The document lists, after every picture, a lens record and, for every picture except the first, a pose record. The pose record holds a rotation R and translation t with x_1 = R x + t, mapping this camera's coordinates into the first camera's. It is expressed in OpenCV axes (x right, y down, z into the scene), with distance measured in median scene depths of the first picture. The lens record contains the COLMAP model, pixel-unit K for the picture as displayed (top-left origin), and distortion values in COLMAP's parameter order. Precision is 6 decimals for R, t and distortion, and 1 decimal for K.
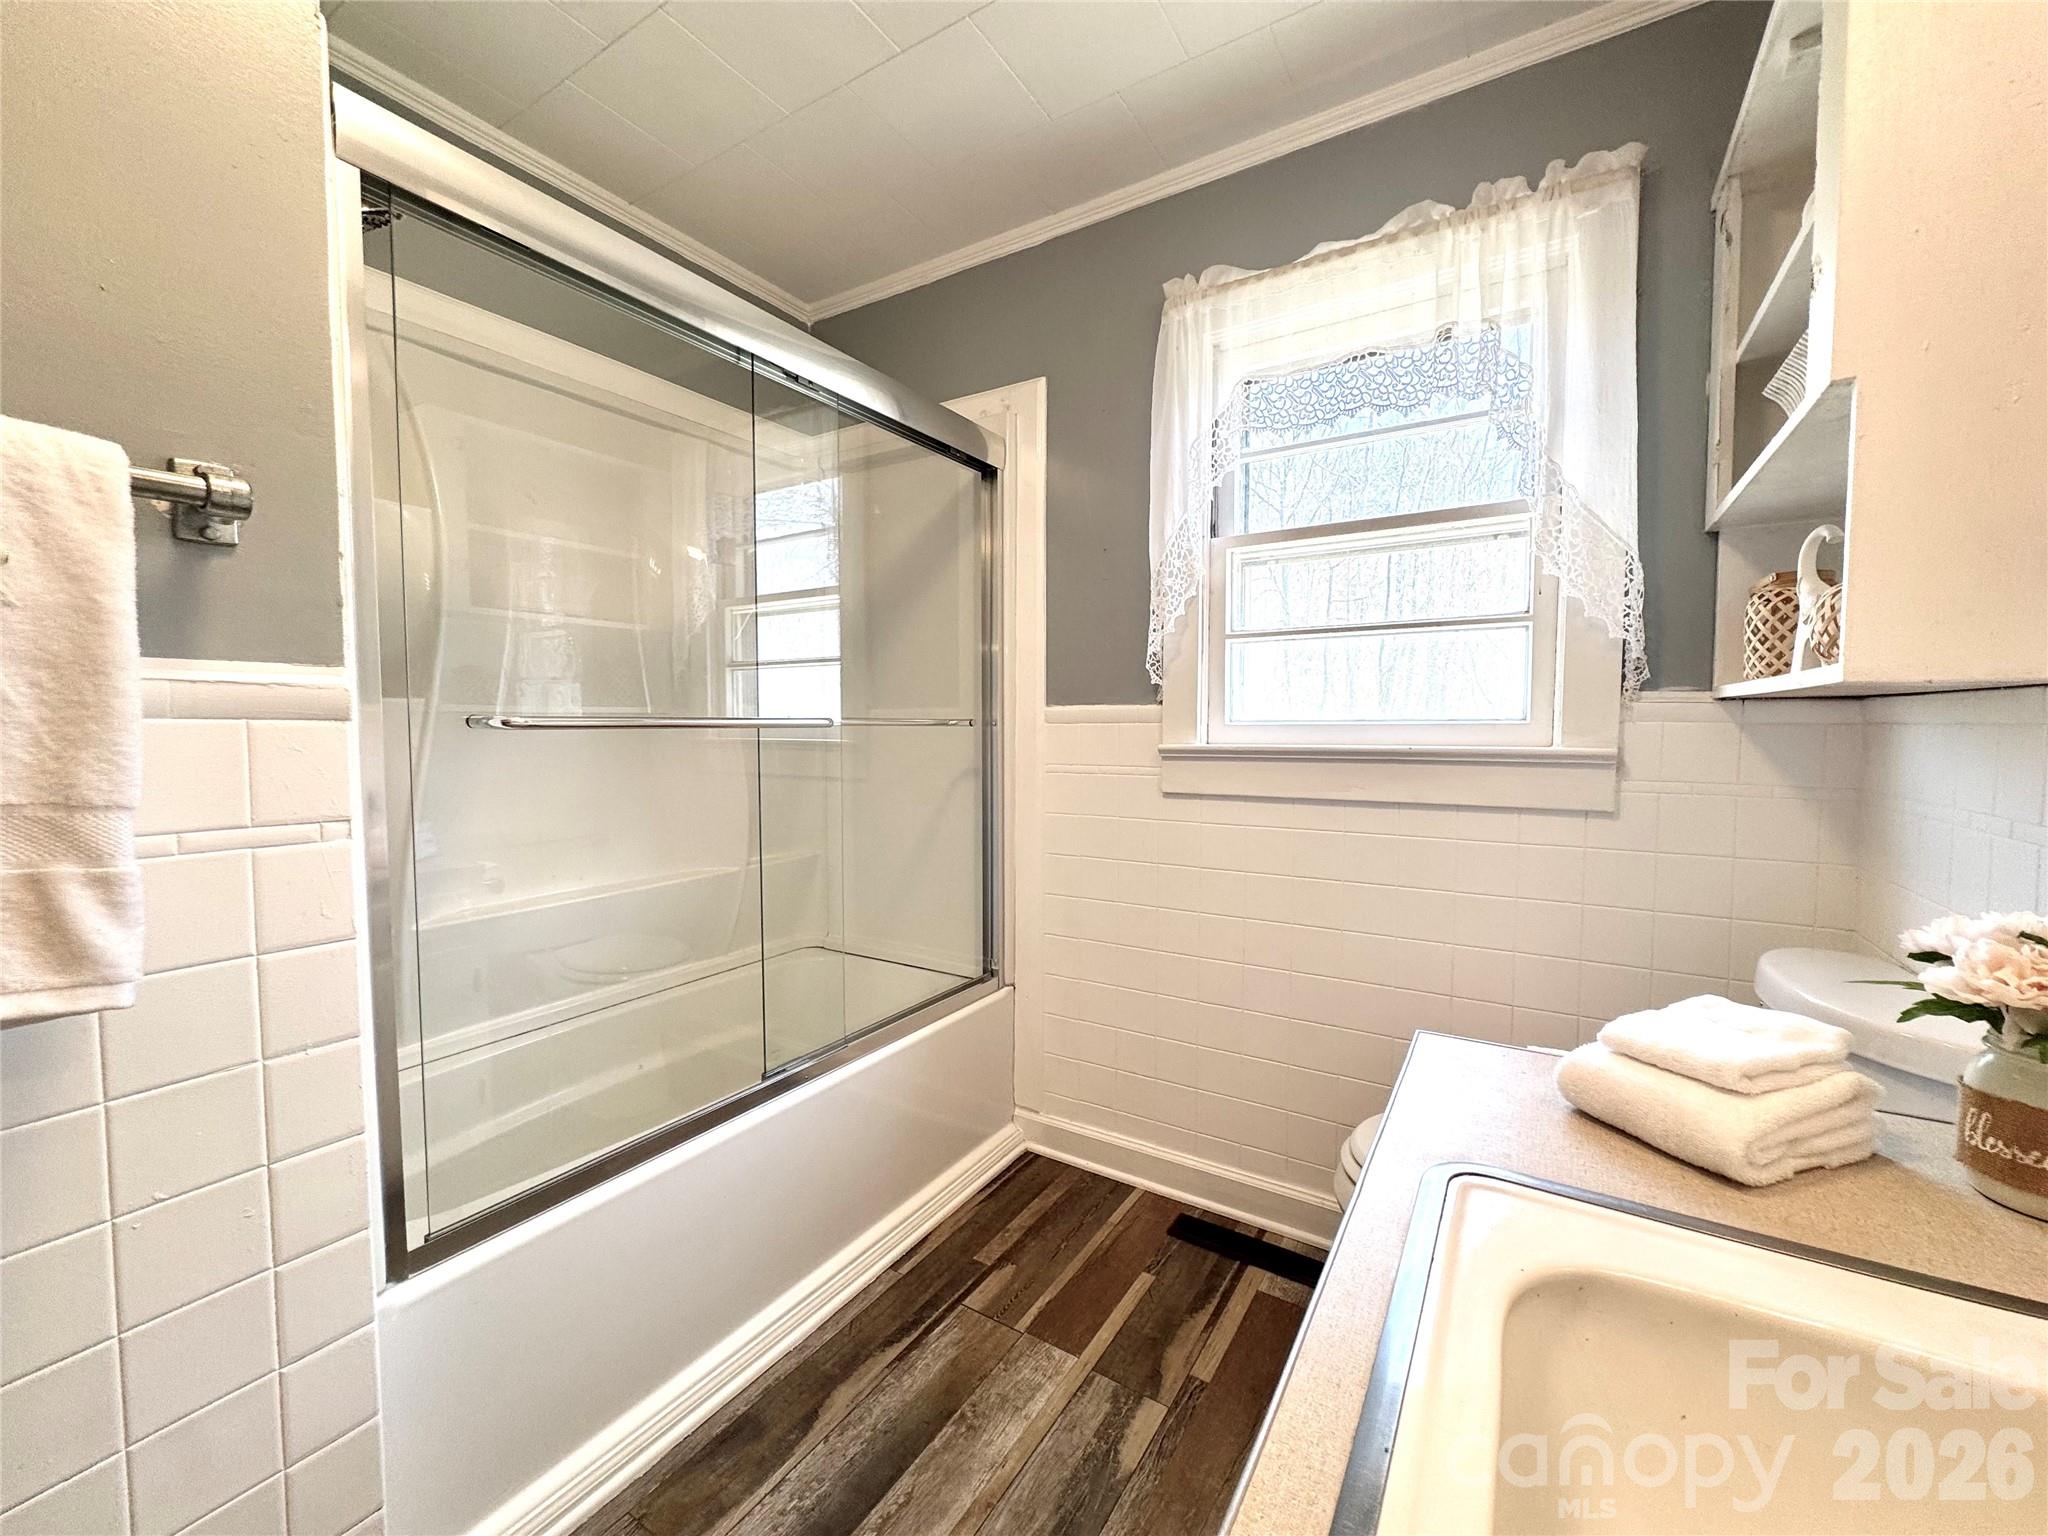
lens RADIAL K [[822.5, 0, 1029.1], [0, 822.5, 767.7], [0, 0, 1]] dist [-0.003793, 0.000942]
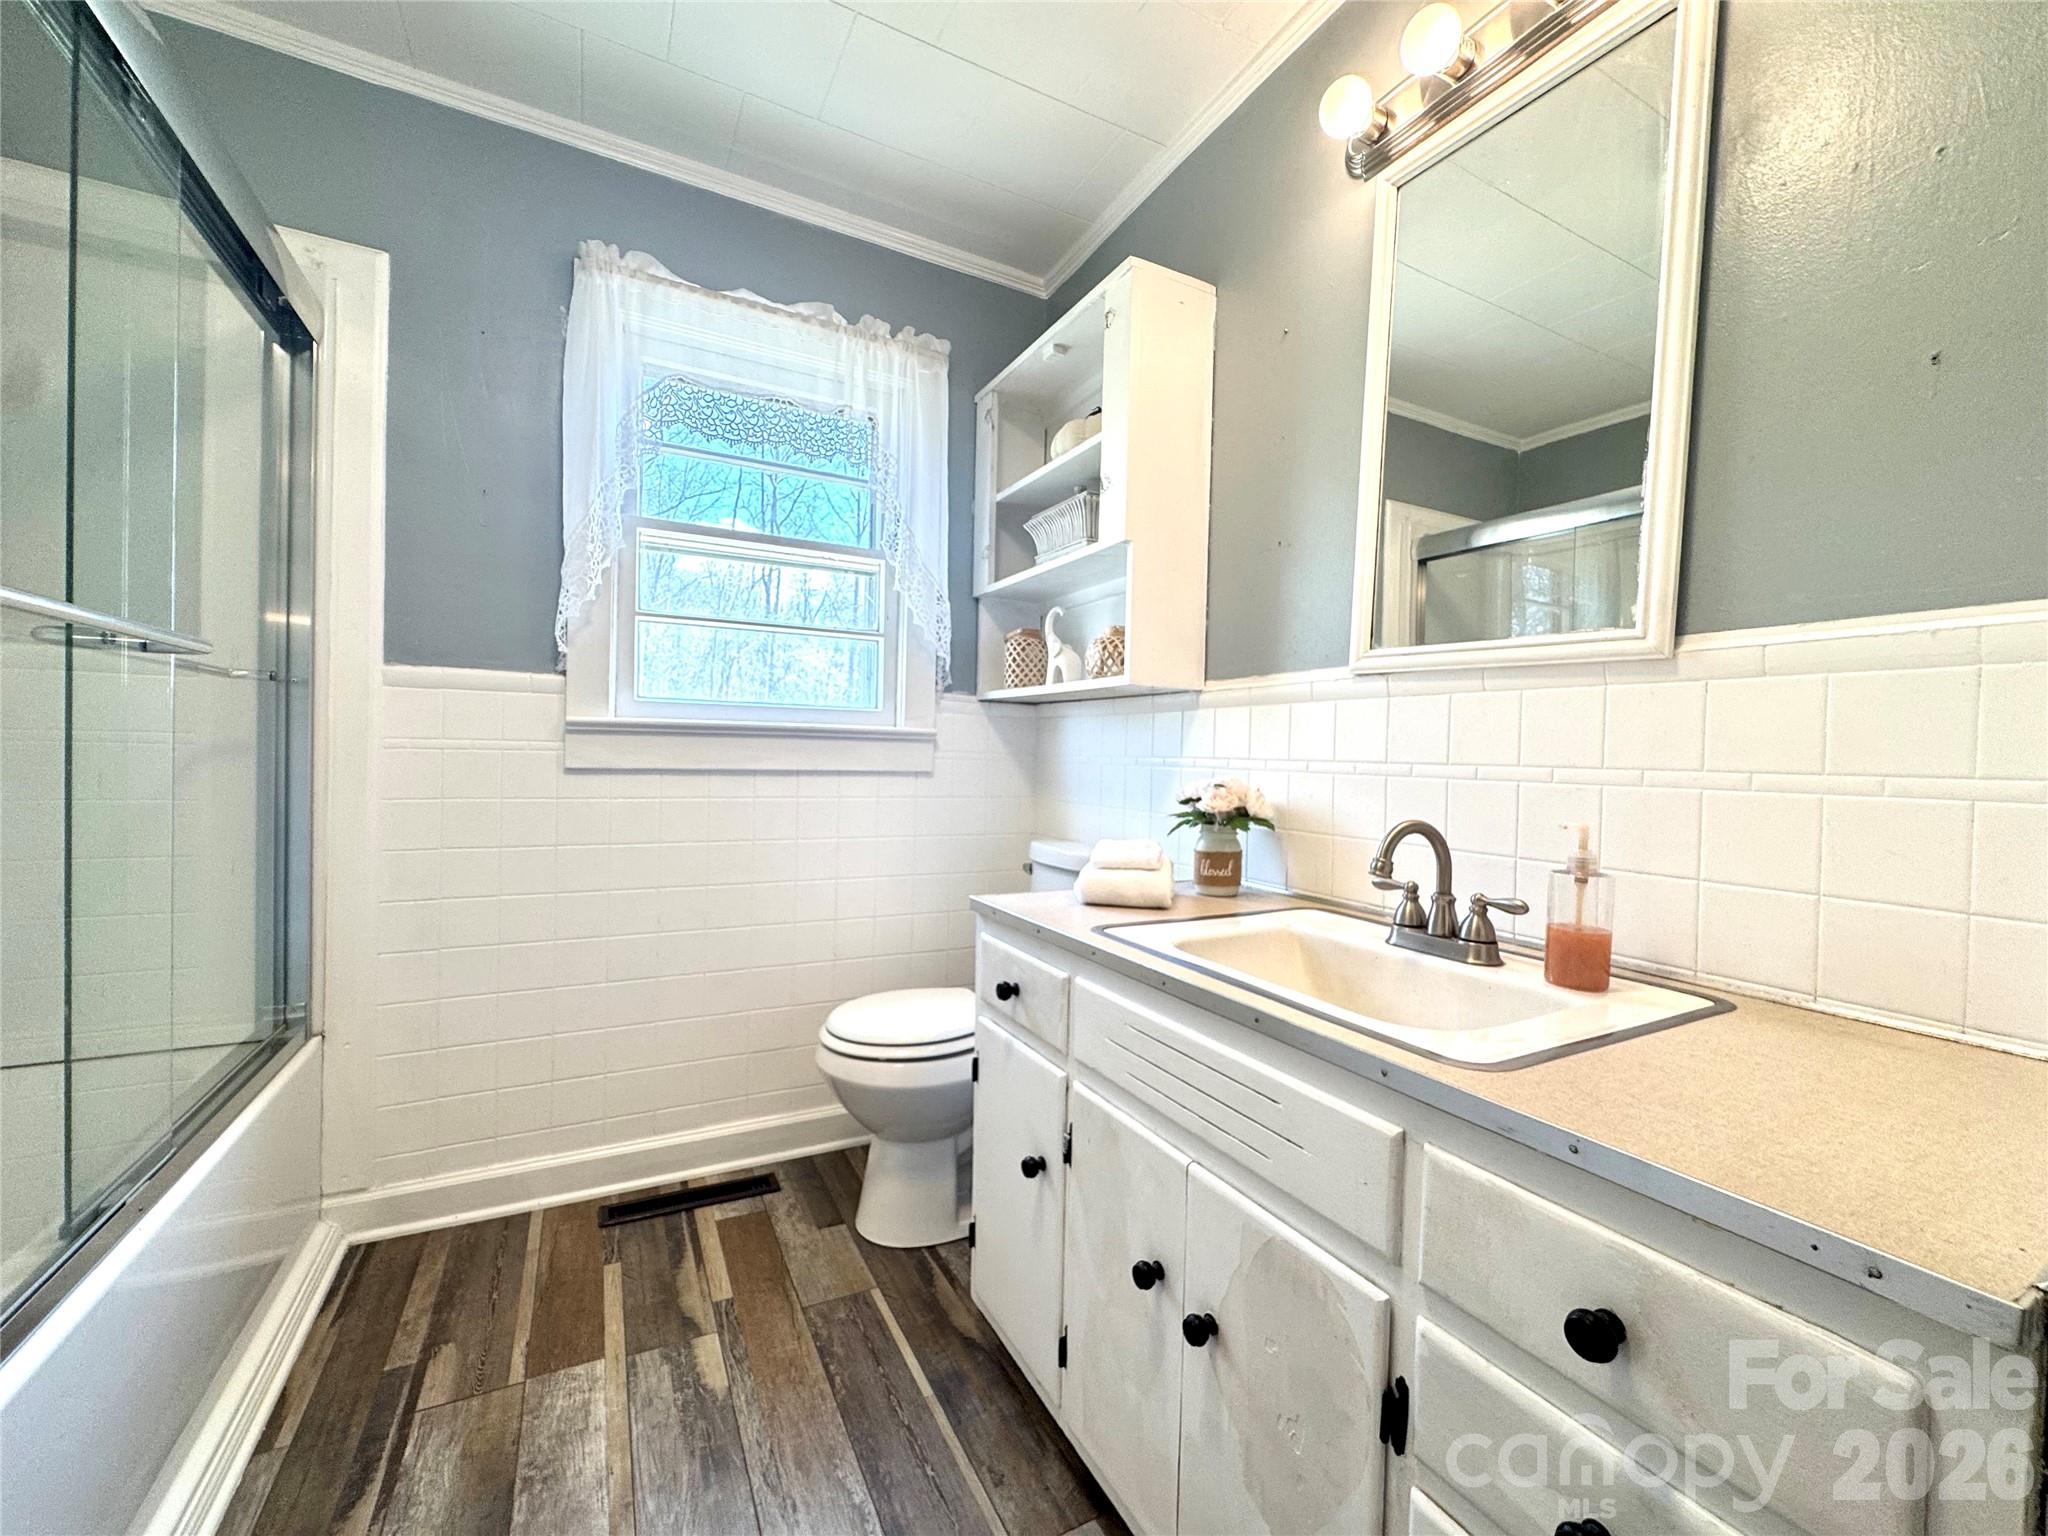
lens RADIAL K [[822.5, 0, 1036.5], [0, 822.5, 767.5], [0, 0, 1]] dist [-0.003793, 0.000942]
pose [[0.492772, -0.002080, 0.870156, -0.470292], [0.022618, 0.999690, -0.010419, 0.061598], [-0.869865, 0.024815, 0.492666, 0.087687]]
